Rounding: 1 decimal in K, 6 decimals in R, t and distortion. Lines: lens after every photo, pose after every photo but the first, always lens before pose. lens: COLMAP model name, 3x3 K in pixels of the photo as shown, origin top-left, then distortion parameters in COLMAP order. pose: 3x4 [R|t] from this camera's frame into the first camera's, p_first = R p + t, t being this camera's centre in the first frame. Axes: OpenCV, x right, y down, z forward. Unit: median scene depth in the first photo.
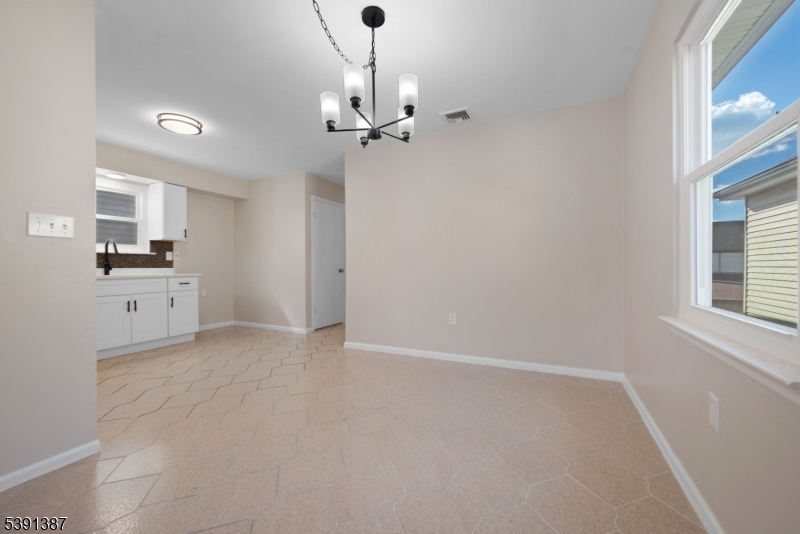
lens RADIAL K [[316.7, 0, 403.2], [0, 316.7, 265.0], [0, 0, 1]] dist [-0.002812, -0.000404]
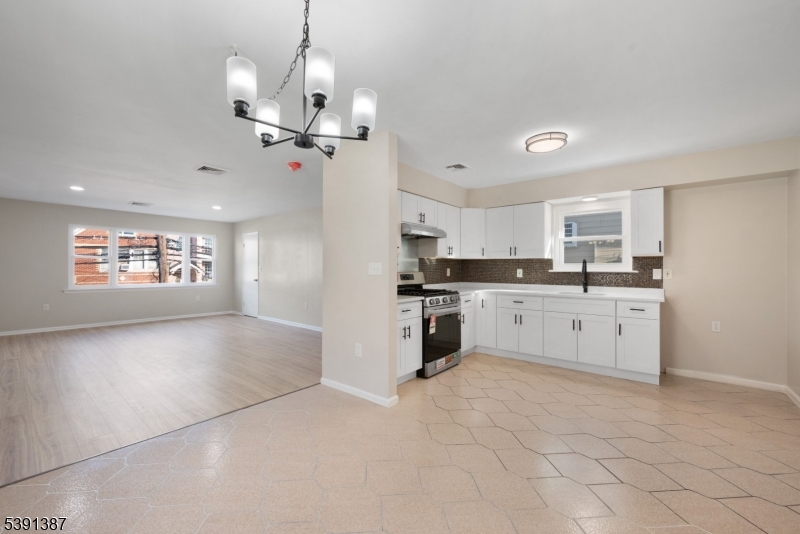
lens RADIAL K [[321.0, 0, 403.8], [0, 321.0, 269.5], [0, 0, 1]] dist [-0.007520, -0.000039]
pose [[-0.230243, 0.004849, -0.973121, 0.247670], [-0.002219, 0.999982, 0.005508, -0.048233], [0.973131, 0.003428, -0.230228, 0.603242]]
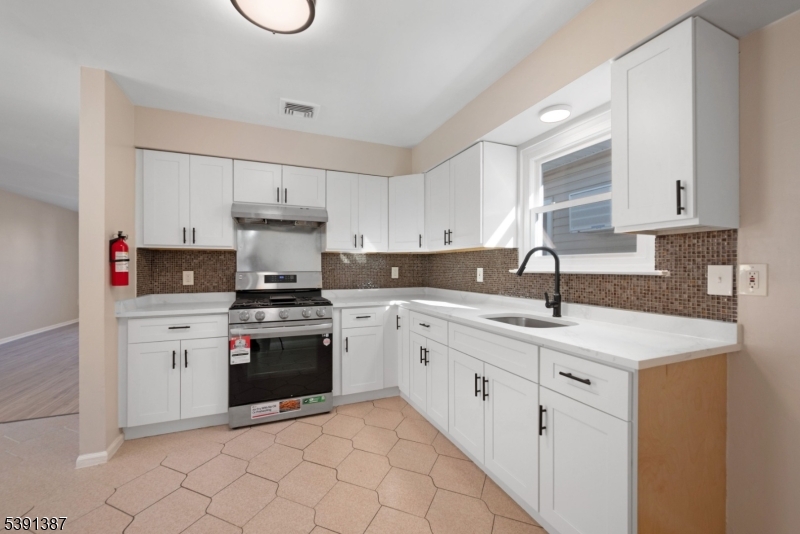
lens RADIAL K [[321.0, 0, 403.8], [0, 321.0, 269.5], [0, 0, 1]] dist [-0.007520, -0.000039]
pose [[-0.658598, 0.003716, -0.752486, -0.362856], [0.000072, 0.999988, 0.004875, -0.043752], [0.752495, 0.003156, -0.658590, 1.072957]]
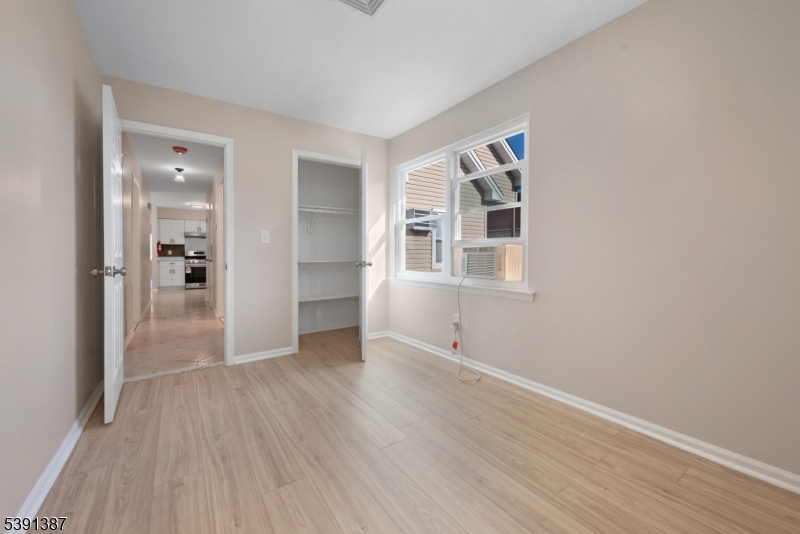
lens RADIAL K [[316.7, 0, 403.2], [0, 316.7, 265.0], [0, 0, 1]] dist [-0.002812, -0.000404]
pose [[-0.473748, 0.023830, -0.880338, 0.670567], [-0.003730, 0.999571, 0.029065, -0.003341], [0.880653, 0.017053, -0.473456, 2.915841]]
